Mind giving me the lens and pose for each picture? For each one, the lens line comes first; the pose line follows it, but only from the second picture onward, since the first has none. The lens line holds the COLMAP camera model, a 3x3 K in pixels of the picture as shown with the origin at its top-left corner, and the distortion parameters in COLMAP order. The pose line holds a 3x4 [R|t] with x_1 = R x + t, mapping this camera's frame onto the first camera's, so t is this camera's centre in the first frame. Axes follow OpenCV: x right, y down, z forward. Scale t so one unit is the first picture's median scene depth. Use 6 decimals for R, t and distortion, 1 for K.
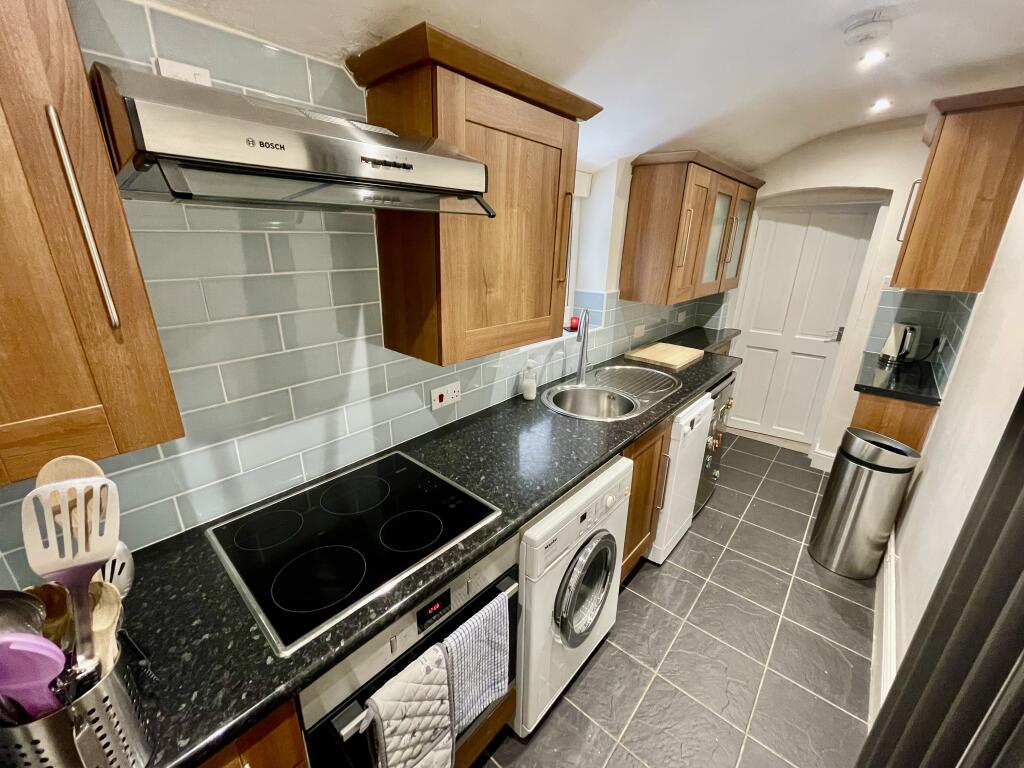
lens RADIAL K [[414.8, 0, 509.1], [0, 414.8, 383.2], [0, 0, 1]] dist [-0.002407, -0.000062]
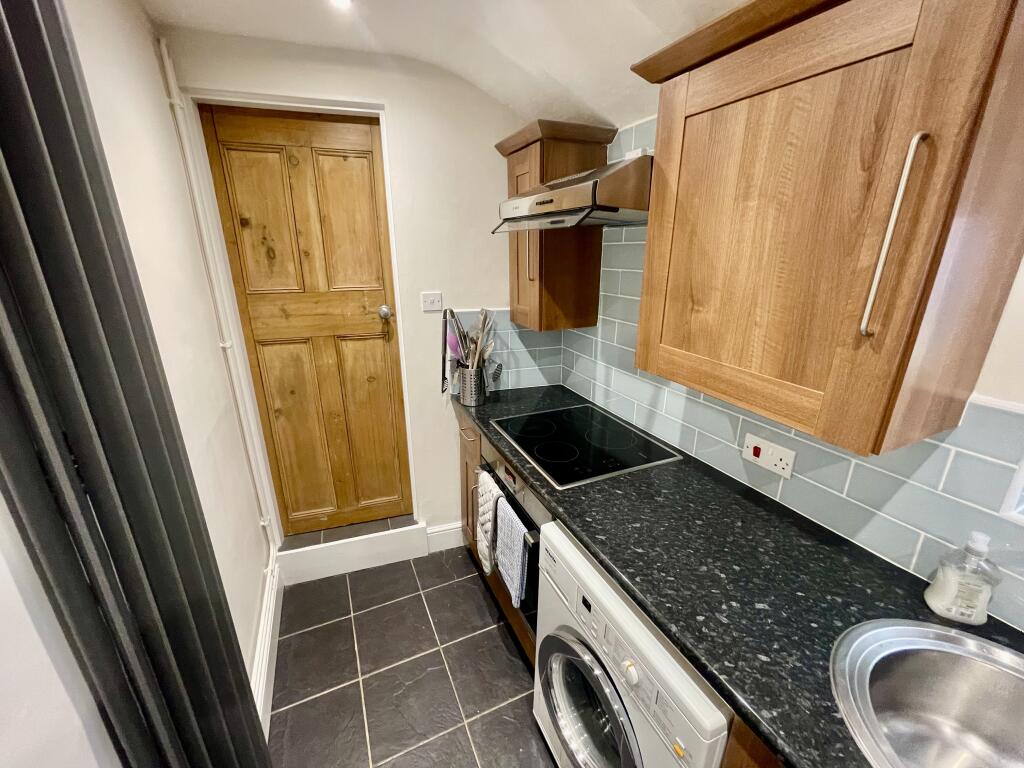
lens RADIAL K [[414.8, 0, 510.1], [0, 414.8, 382.7], [0, 0, 1]] dist [-0.002407, -0.000062]
pose [[-0.406276, 0.271740, -0.872409, 0.834309], [-0.304742, 0.859799, 0.409729, -0.315857], [0.861436, 0.432323, -0.266505, 0.951902]]
